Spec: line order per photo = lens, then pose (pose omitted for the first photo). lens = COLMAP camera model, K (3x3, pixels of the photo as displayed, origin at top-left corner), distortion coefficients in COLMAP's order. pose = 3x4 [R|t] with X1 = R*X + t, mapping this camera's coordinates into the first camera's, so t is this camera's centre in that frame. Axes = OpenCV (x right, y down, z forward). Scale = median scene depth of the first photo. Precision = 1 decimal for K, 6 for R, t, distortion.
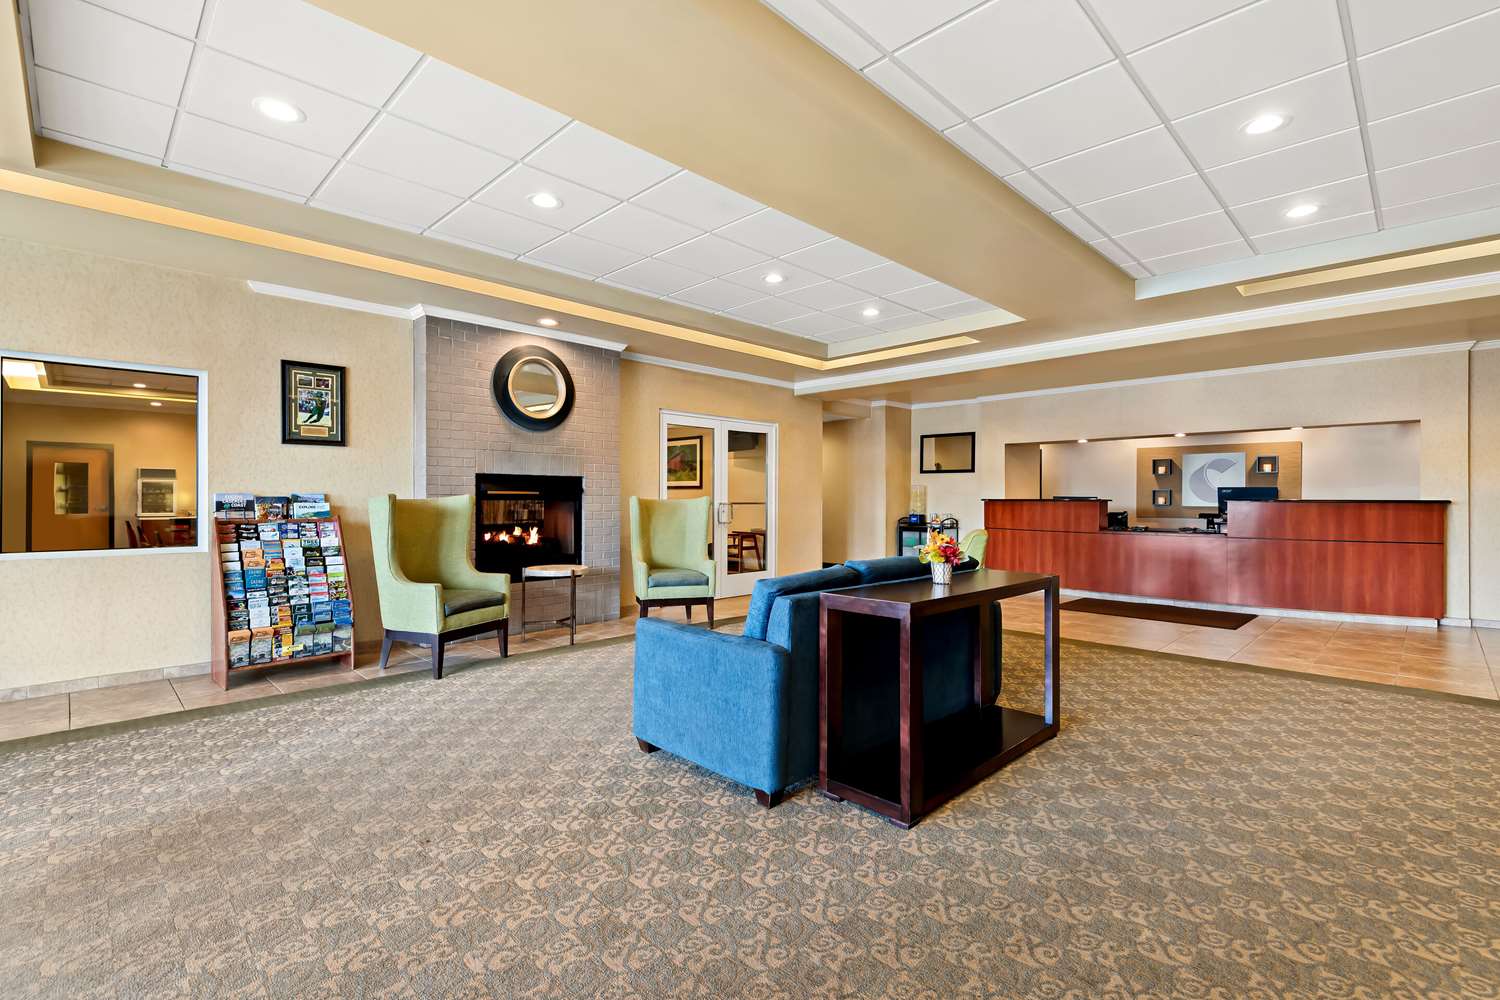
lens RADIAL K [[667.5, 0, 750.0], [0, 667.5, 500.0], [0, 0, 1]] dist [-0.000557, -0.000094]
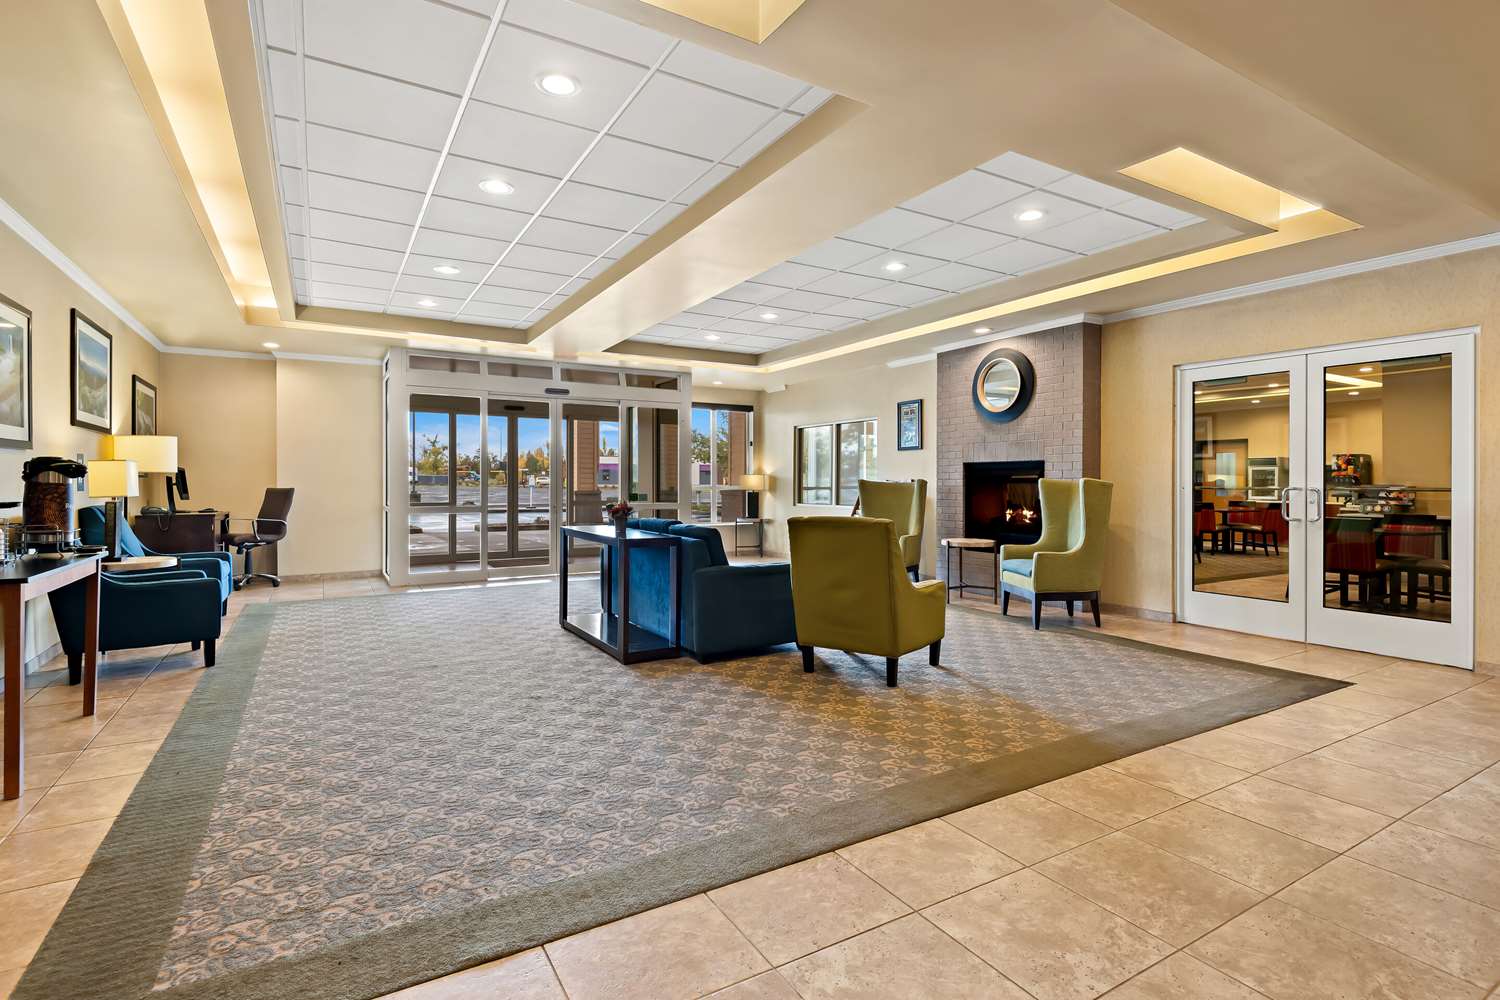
lens RADIAL K [[721.3, 0, 746.1], [0, 721.3, 482.8], [0, 0, 1]] dist [0.001795, 0.000145]
pose [[-0.250368, 0.000253, -0.968151, 1.187454], [0.001501, 0.999999, -0.000126, -0.001559], [0.968150, -0.001485, -0.250368, 1.065652]]
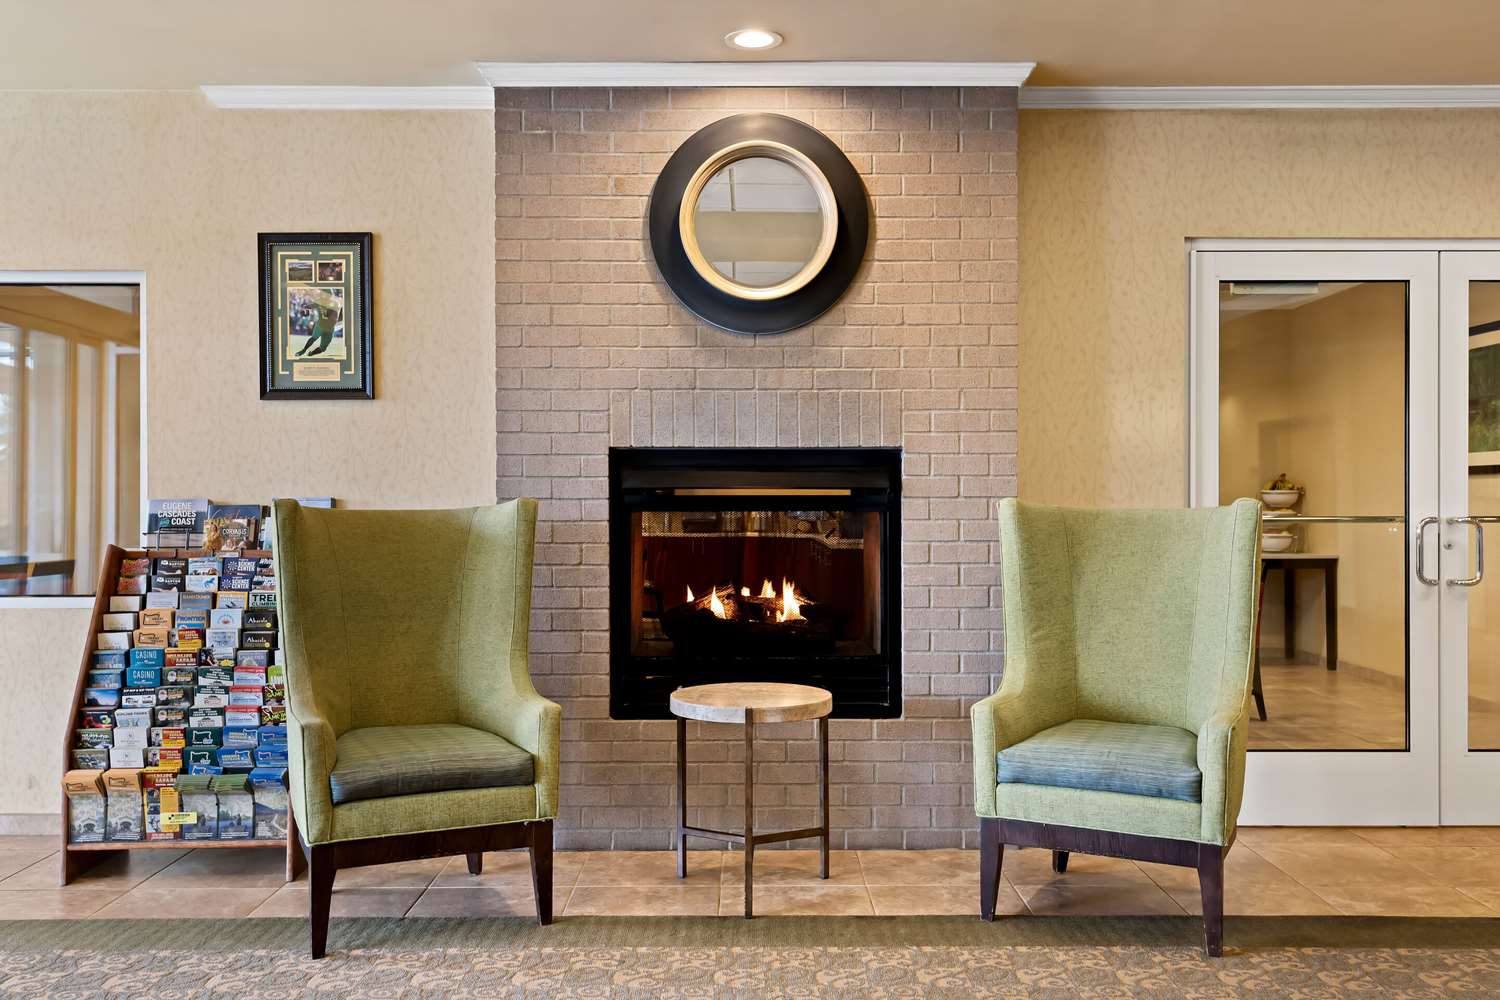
lens RADIAL K [[1275.7, 0, 750.0], [0, 1275.7, 500.0], [0, 0, 1]] dist [0.030741, -0.012300]
pose [[0.710888, -0.001960, -0.703303, 0.239268], [0.002209, 0.999997, -0.000554, -0.007083], [0.703302, -0.001160, 0.710890, 0.560665]]
